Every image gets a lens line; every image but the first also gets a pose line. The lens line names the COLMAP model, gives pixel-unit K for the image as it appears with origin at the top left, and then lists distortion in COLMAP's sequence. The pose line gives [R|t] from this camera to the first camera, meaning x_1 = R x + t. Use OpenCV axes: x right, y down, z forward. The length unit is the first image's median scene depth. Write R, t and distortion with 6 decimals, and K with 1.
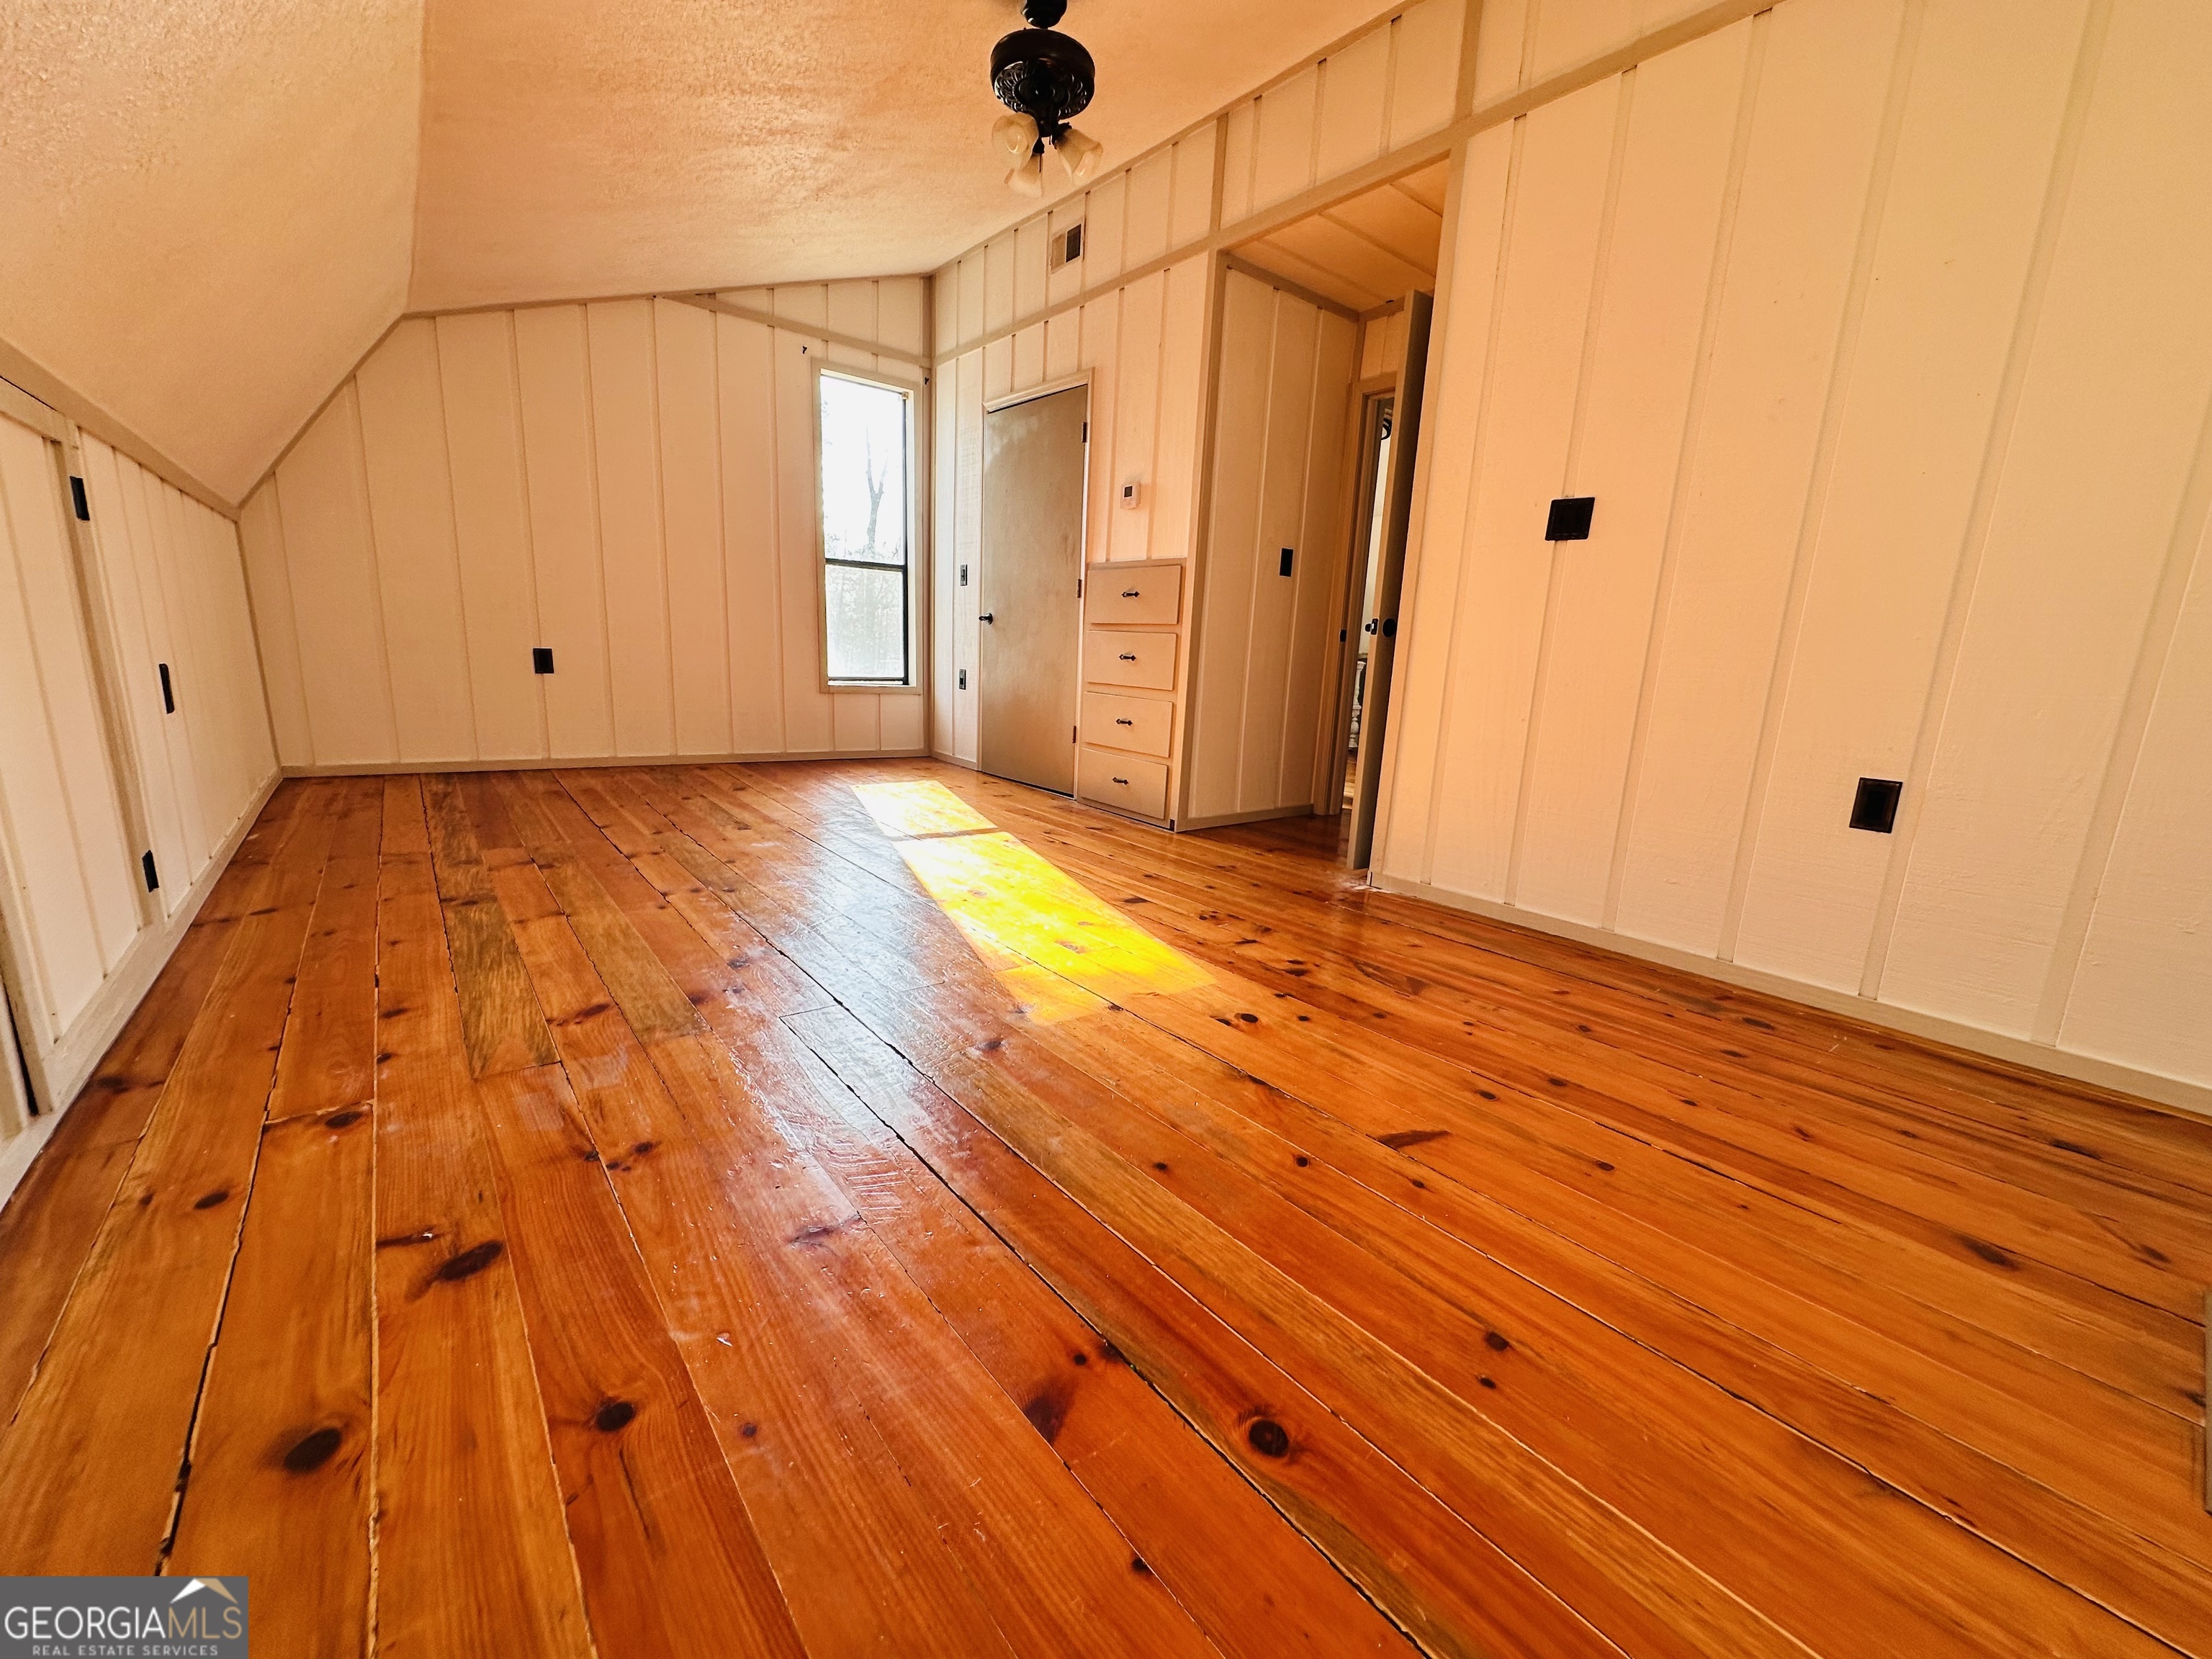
lens RADIAL K [[881.3, 0, 1109.3], [0, 881.3, 836.0], [0, 0, 1]] dist [0.000074, 0.000224]
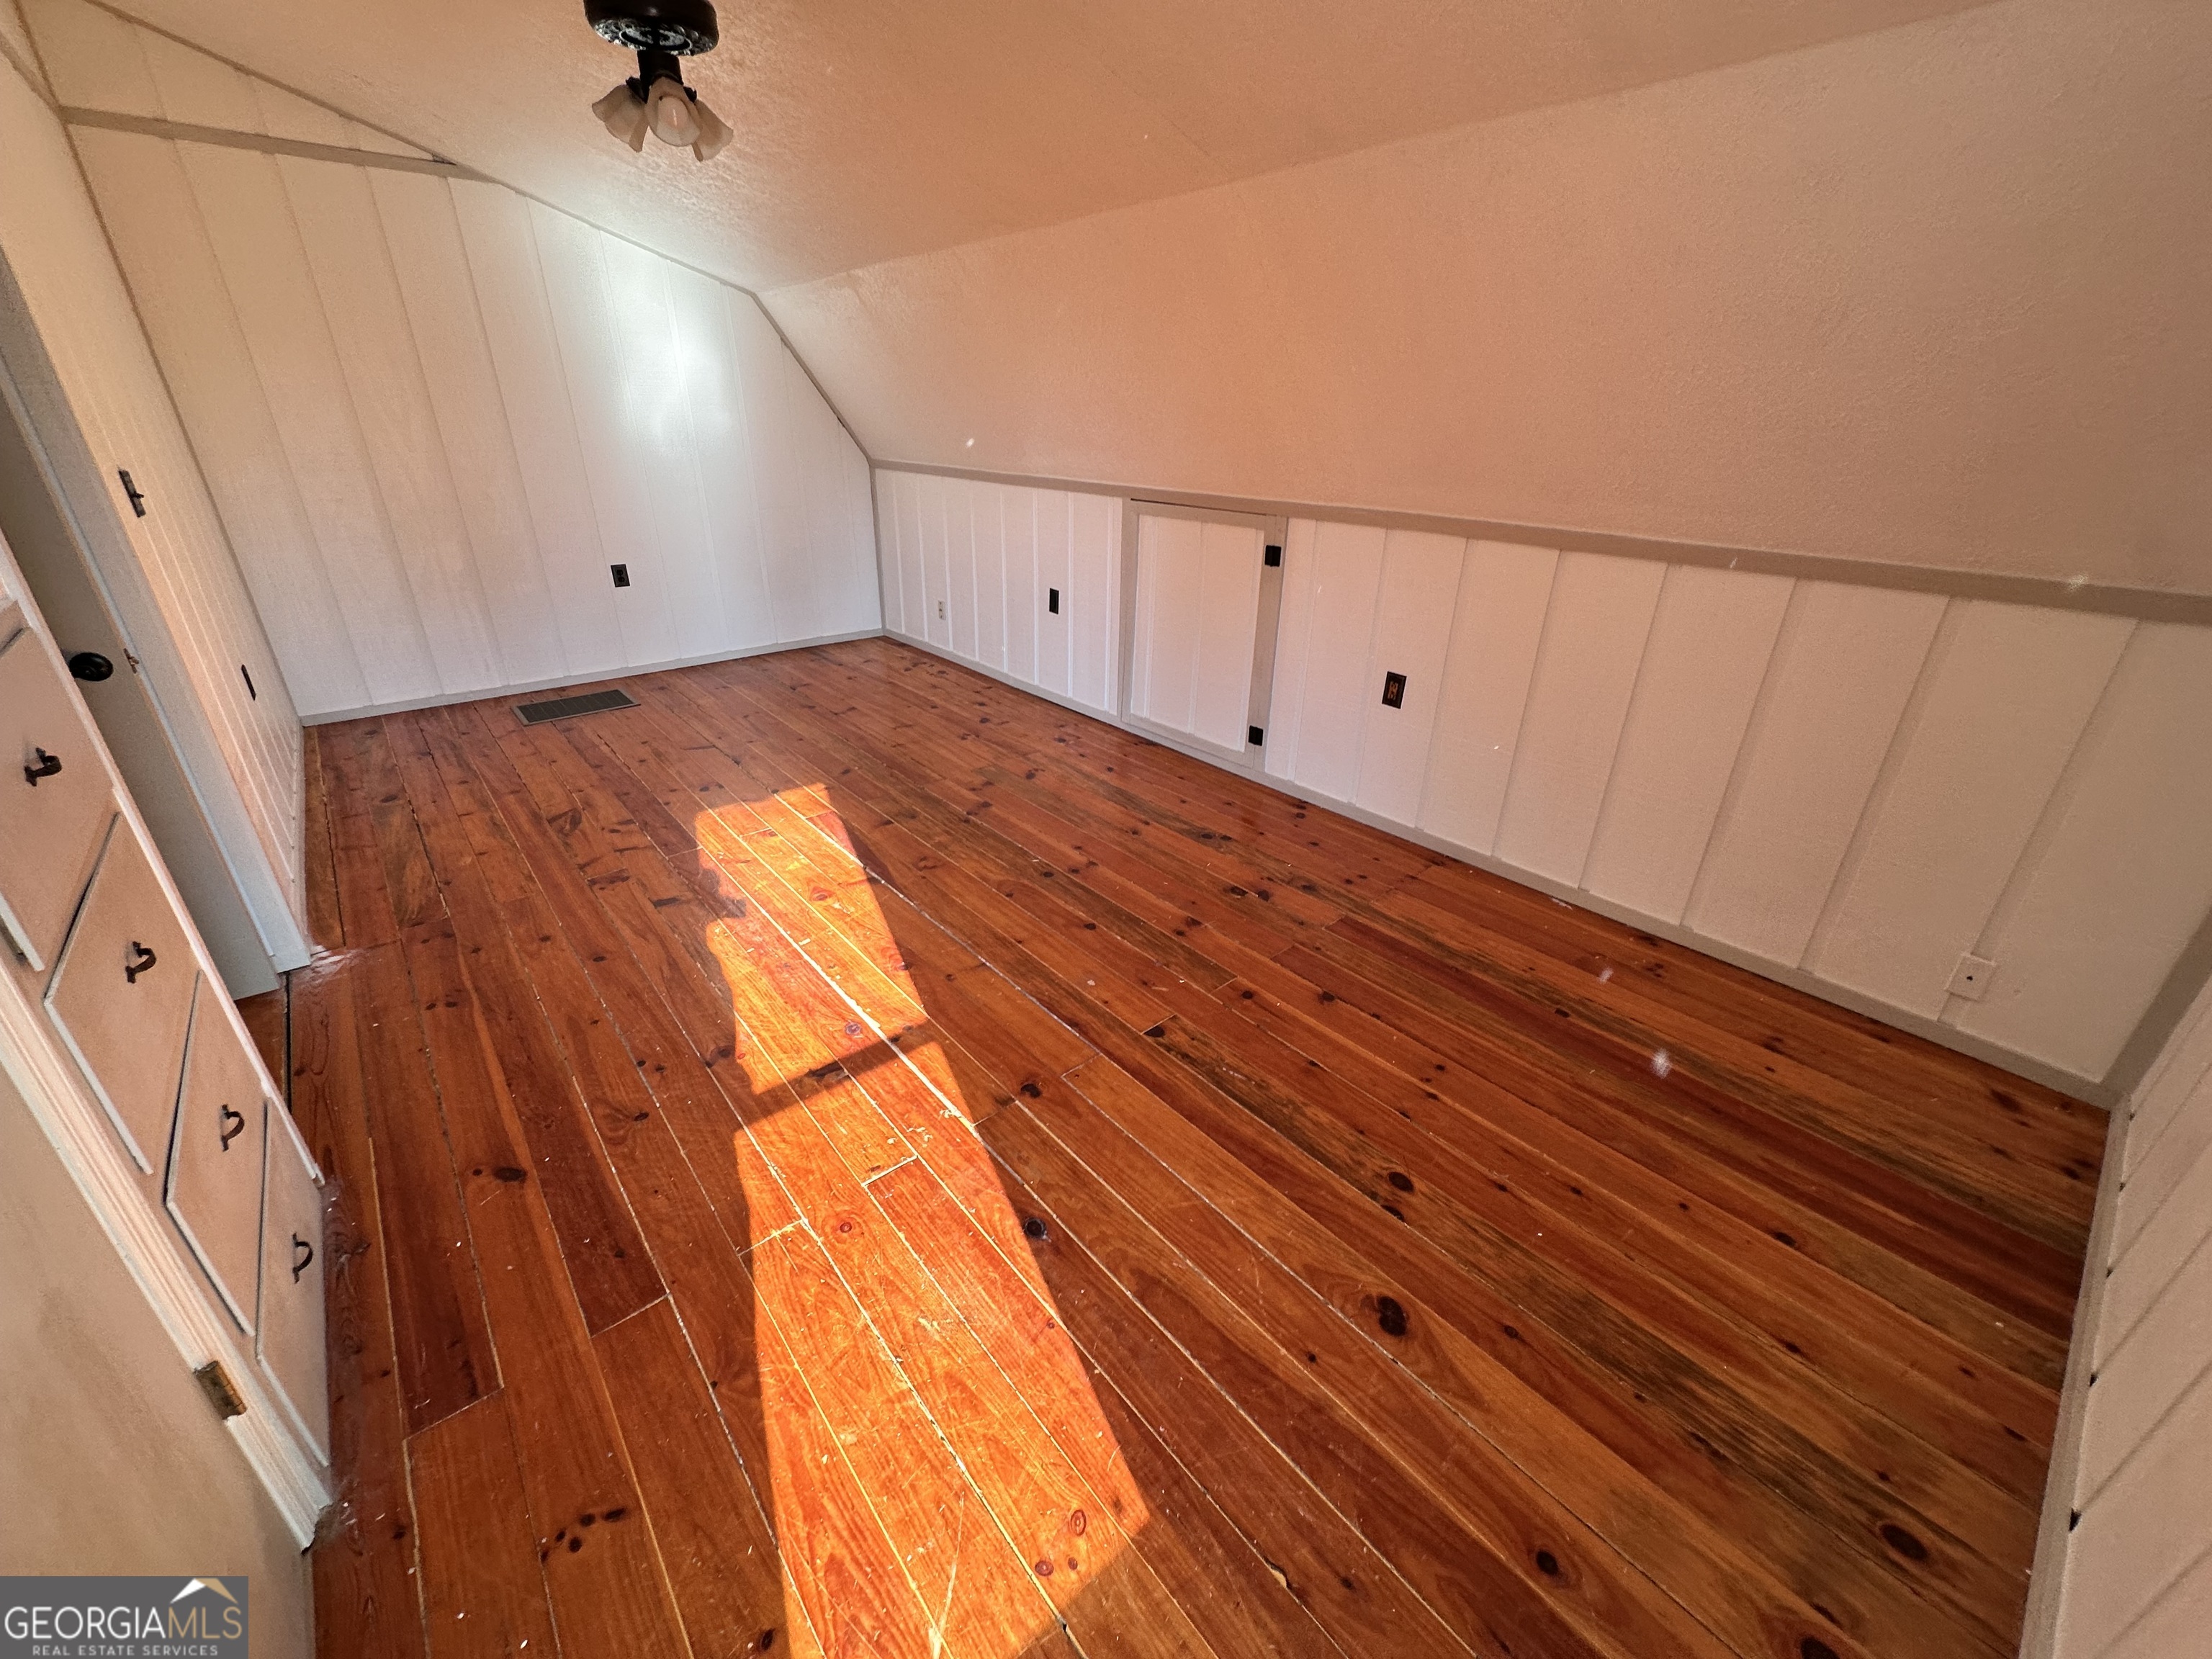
lens RADIAL K [[881.3, 0, 1103.2], [0, 881.3, 832.6], [0, 0, 1]] dist [0.000074, 0.000224]
pose [[-0.997426, -0.048144, -0.053132, -0.562137], [-0.070482, 0.794341, 0.603369, -0.864455], [0.013157, 0.605561, -0.795690, 2.410123]]
